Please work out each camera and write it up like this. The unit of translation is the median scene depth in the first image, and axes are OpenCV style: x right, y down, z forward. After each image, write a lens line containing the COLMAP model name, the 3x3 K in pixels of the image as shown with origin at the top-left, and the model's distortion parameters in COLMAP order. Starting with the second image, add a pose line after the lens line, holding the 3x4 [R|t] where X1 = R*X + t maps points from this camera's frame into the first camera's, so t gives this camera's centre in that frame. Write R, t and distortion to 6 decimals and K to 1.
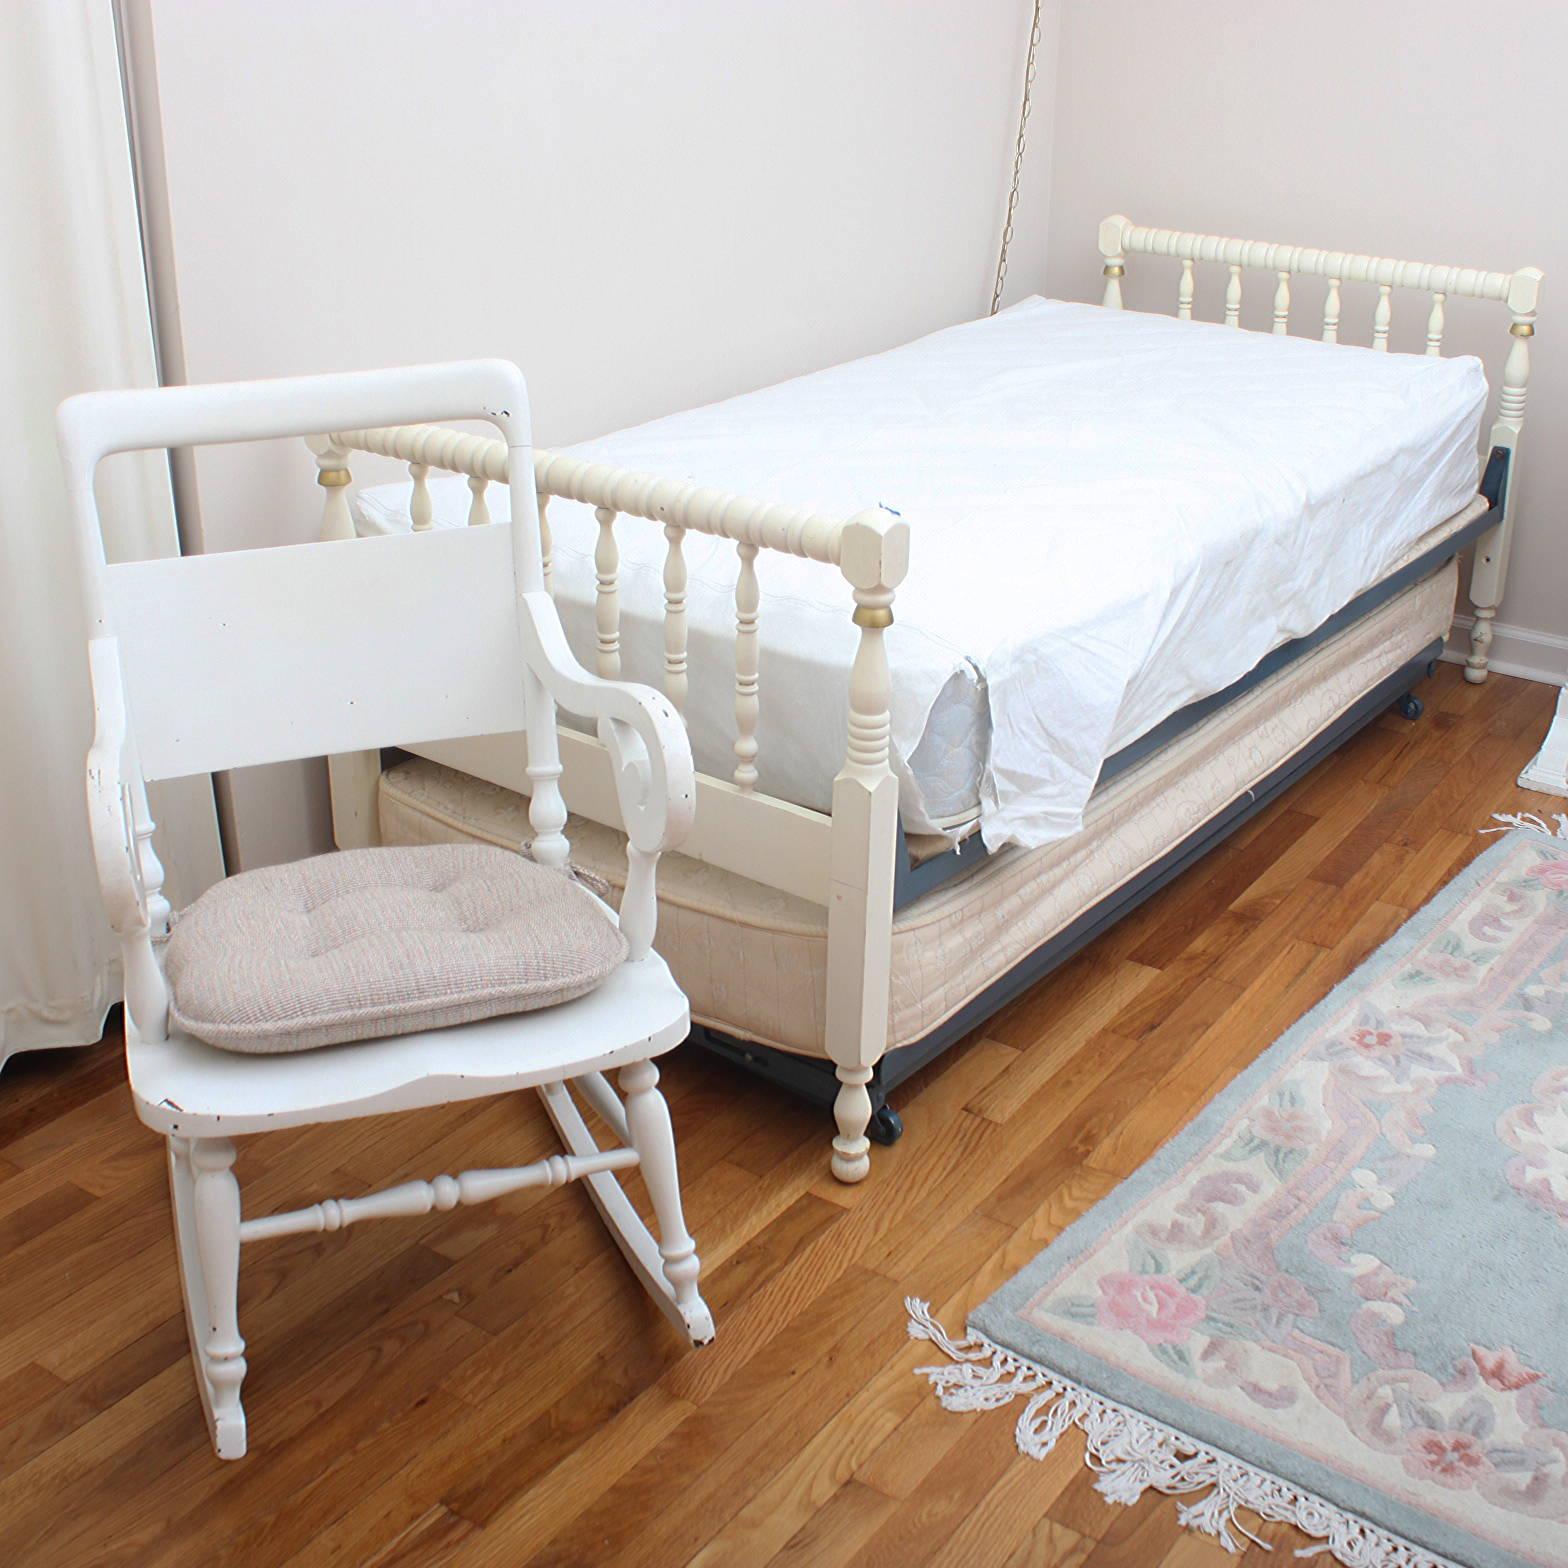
lens RADIAL K [[1968.9, 0, 781.2], [0, 1968.9, 787.9], [0, 0, 1]] dist [-0.068884, 0.000000]
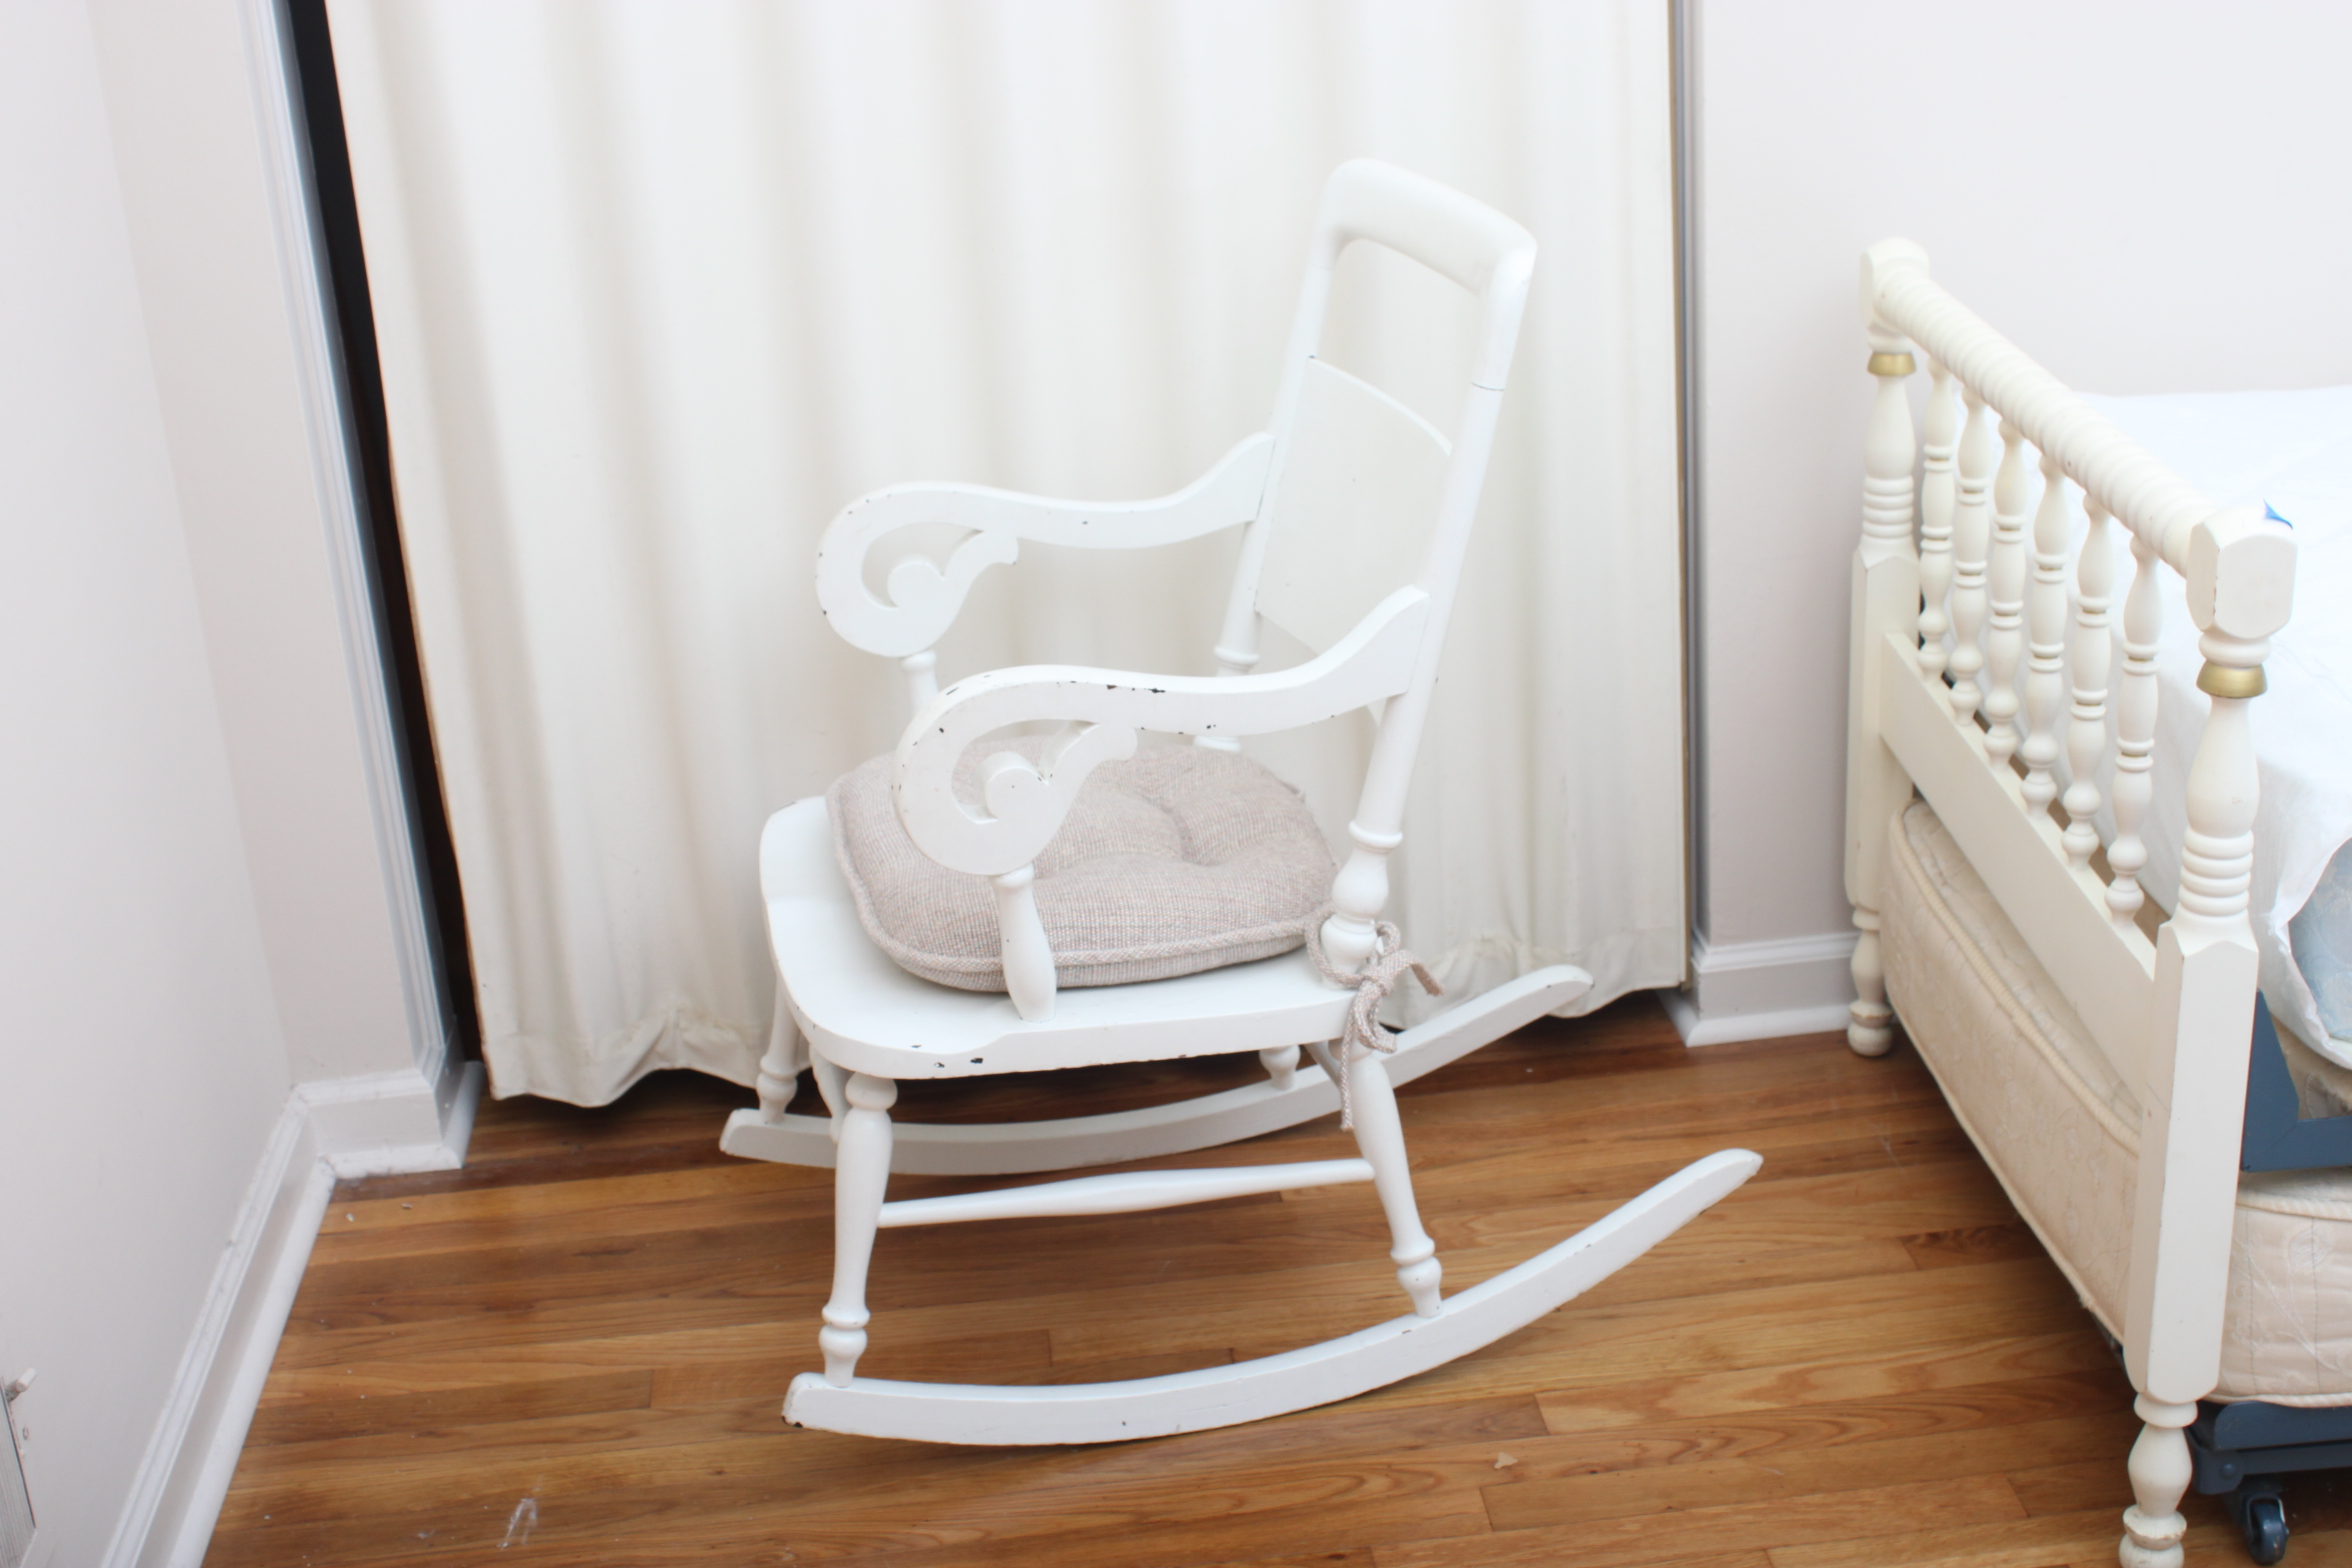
lens RADIAL K [[2977.8, 0, 1161.4], [0, 2977.8, 792.4], [0, 0, 1]] dist [-0.039477, 0.000000]
pose [[0.633750, 0.226553, -0.739618, 0.484820], [-0.230313, 0.968049, 0.099177, -0.062196], [0.738455, 0.107490, 0.665680, 0.129050]]
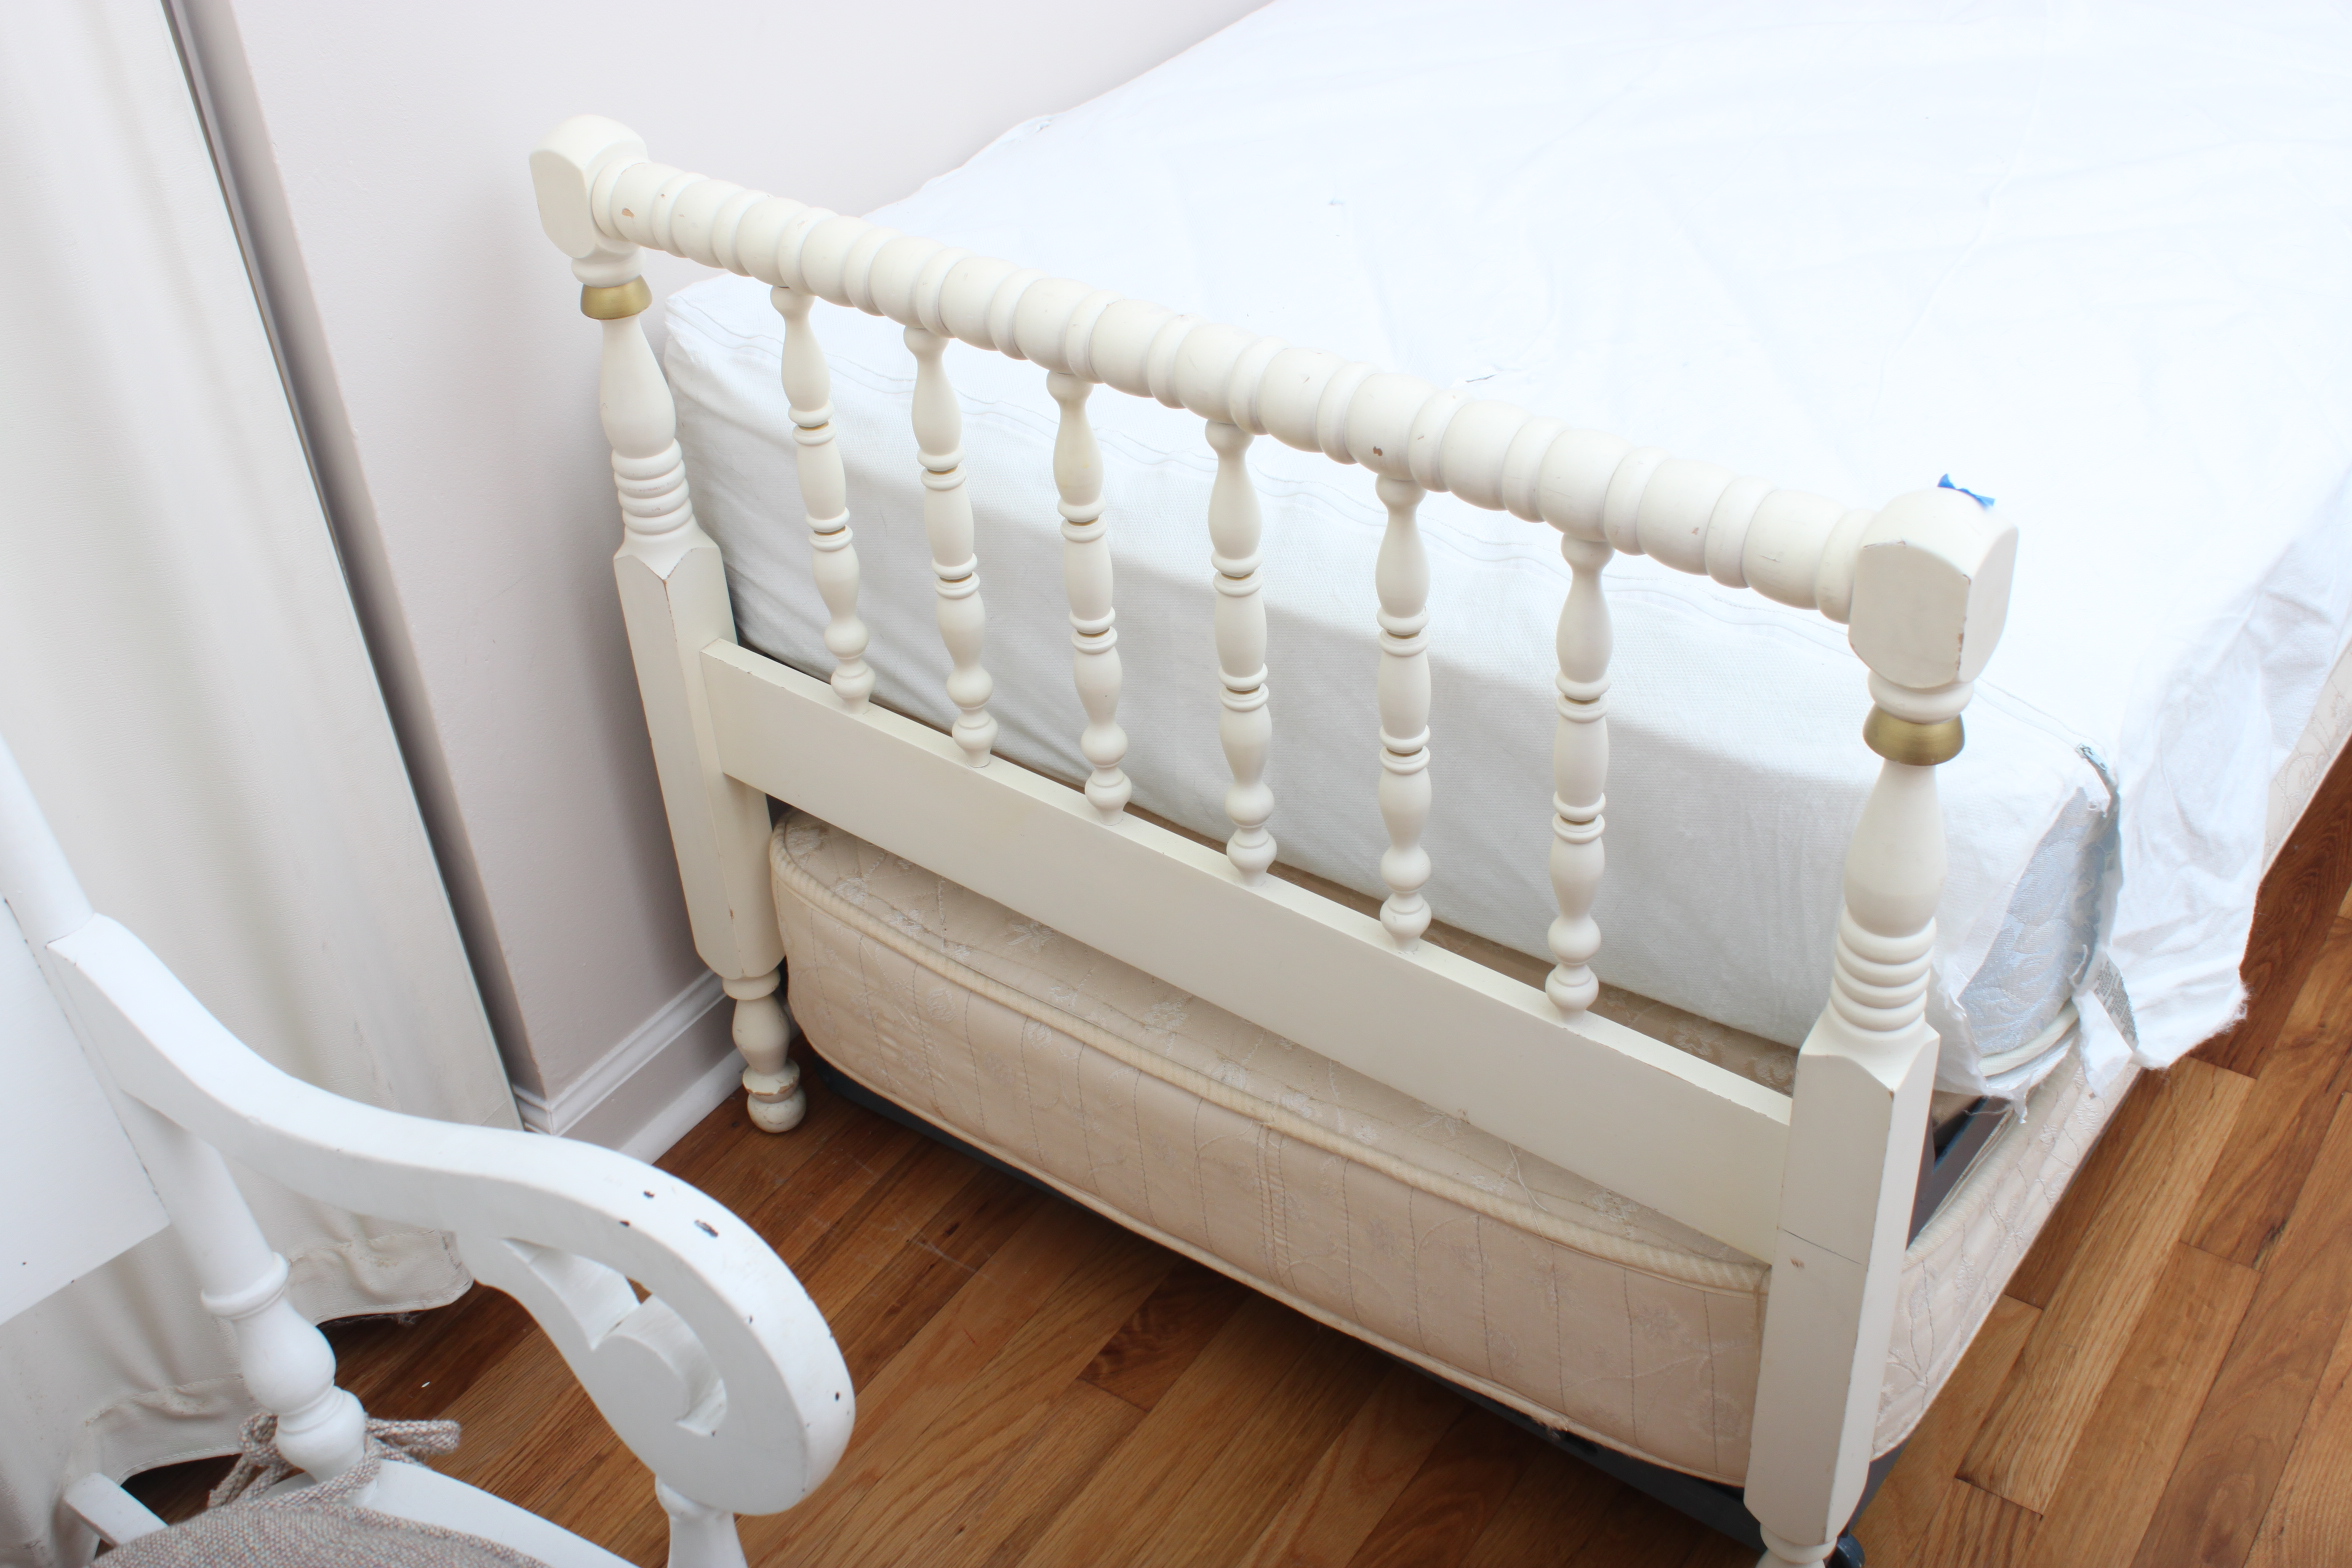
lens RADIAL K [[2485.9, 0, 1177.7], [0, 2485.9, 778.6], [0, 0, 1]] dist [-0.066062, 0.000000]
pose [[0.997381, -0.061741, -0.037678, -0.084830], [0.068516, 0.973390, 0.218673, -0.187964], [0.023174, -0.220682, 0.975071, 0.437154]]
